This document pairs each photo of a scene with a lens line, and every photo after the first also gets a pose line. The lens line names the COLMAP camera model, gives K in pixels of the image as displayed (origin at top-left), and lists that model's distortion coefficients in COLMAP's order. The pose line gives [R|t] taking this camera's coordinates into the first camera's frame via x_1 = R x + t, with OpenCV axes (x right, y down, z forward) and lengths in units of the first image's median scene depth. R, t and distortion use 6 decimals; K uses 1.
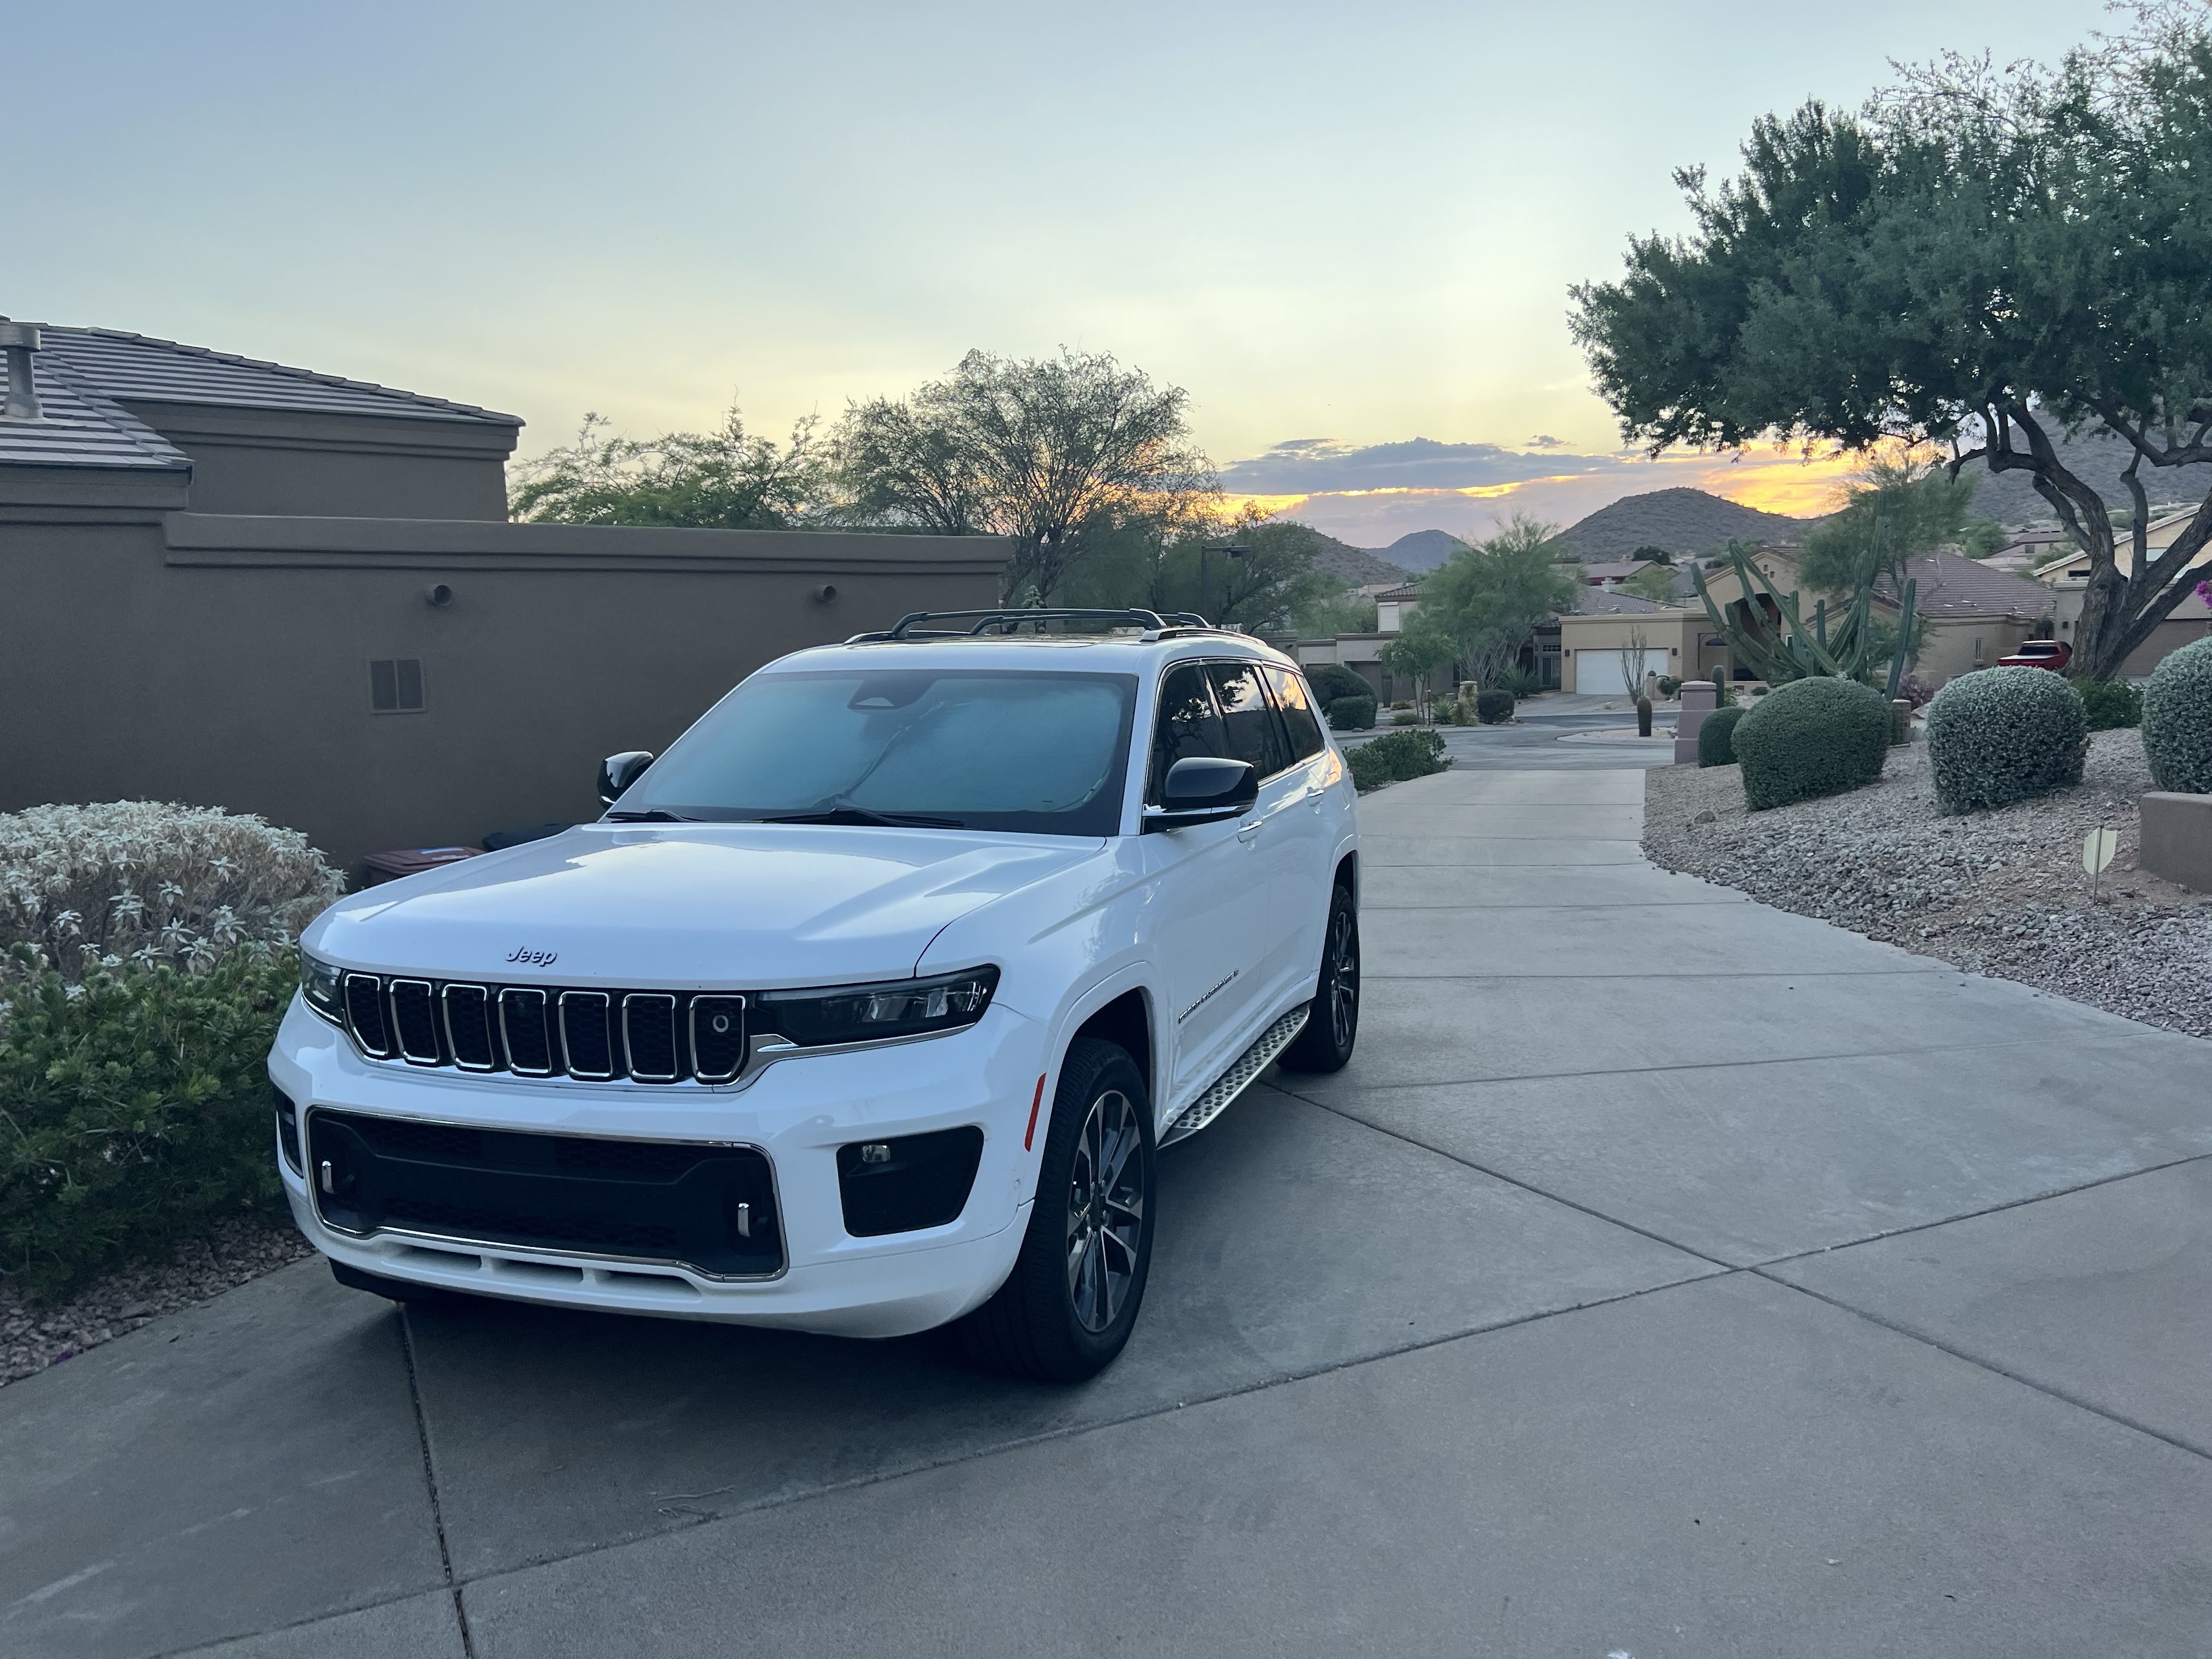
lens RADIAL K [[1668.1, 0, 1094.5], [0, 1668.1, 930.8], [0, 0, 1]] dist [0.068650, -0.080809]
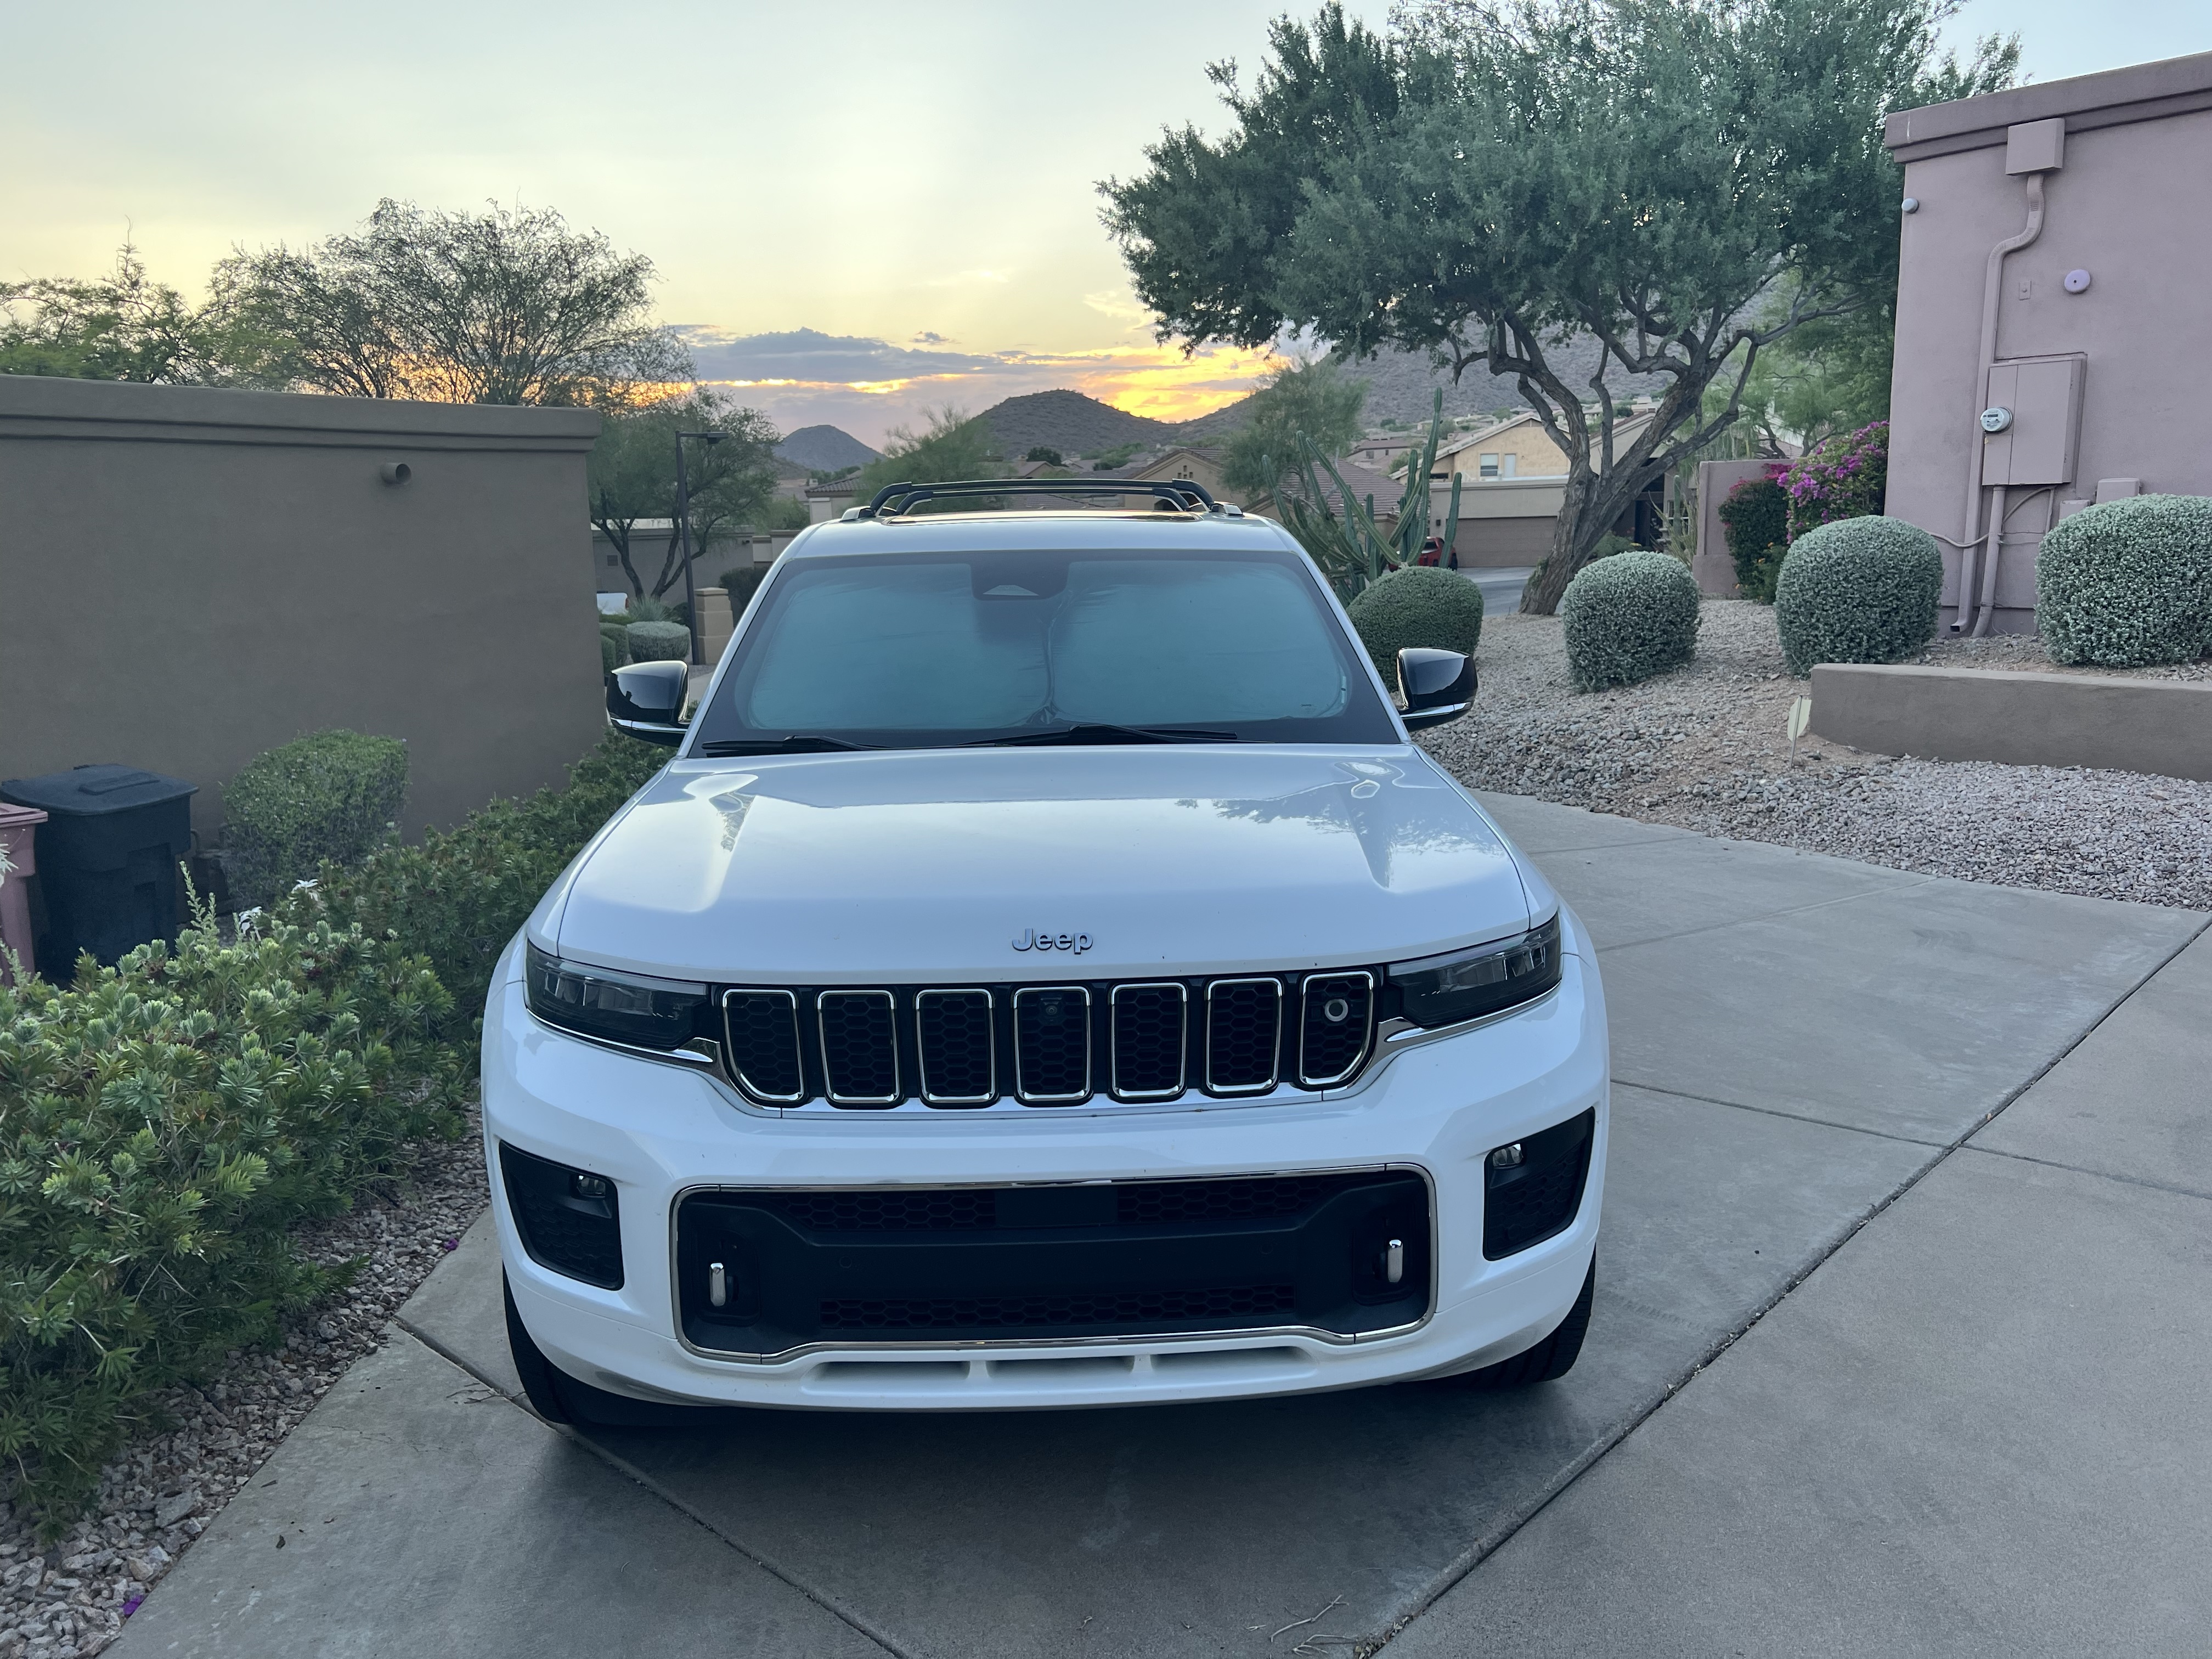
lens RADIAL K [[1668.1, 0, 1094.5], [0, 1668.1, 930.8], [0, 0, 1]] dist [0.068650, -0.080809]
pose [[0.937198, -0.083254, 0.338717, -0.102428], [0.063502, 0.995593, 0.069005, -0.006916], [-0.342969, -0.043162, 0.938355, 0.059127]]
